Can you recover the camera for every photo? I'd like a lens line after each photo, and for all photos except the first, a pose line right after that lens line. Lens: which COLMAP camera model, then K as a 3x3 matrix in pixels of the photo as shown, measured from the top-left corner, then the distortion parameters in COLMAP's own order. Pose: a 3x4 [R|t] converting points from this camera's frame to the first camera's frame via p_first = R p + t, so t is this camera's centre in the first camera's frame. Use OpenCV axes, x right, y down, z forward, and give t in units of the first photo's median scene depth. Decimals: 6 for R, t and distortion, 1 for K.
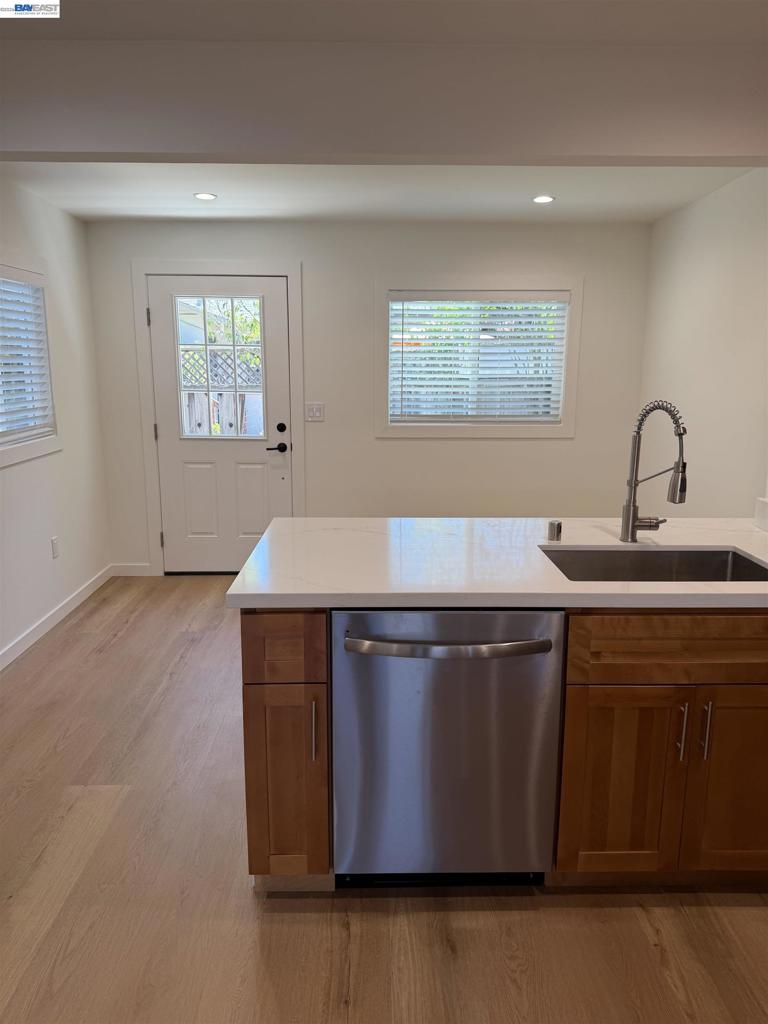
lens RADIAL K [[712.8, 0, 386.8], [0, 712.8, 514.2], [0, 0, 1]] dist [0.081741, -0.105842]
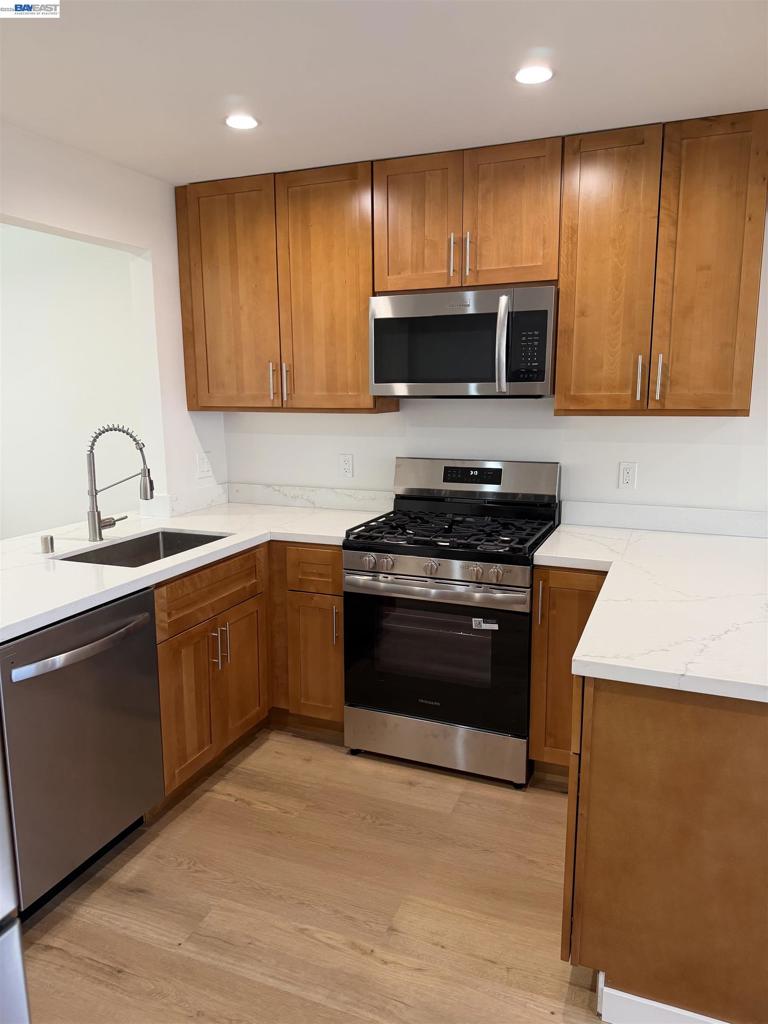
lens RADIAL K [[712.8, 0, 386.8], [0, 712.8, 514.2], [0, 0, 1]] dist [0.081741, -0.105842]
pose [[0.386998, -0.165555, 0.907097, -0.595486], [0.195409, 0.976131, 0.094786, -0.027075], [-0.901137, 0.140572, 0.410111, 0.056762]]
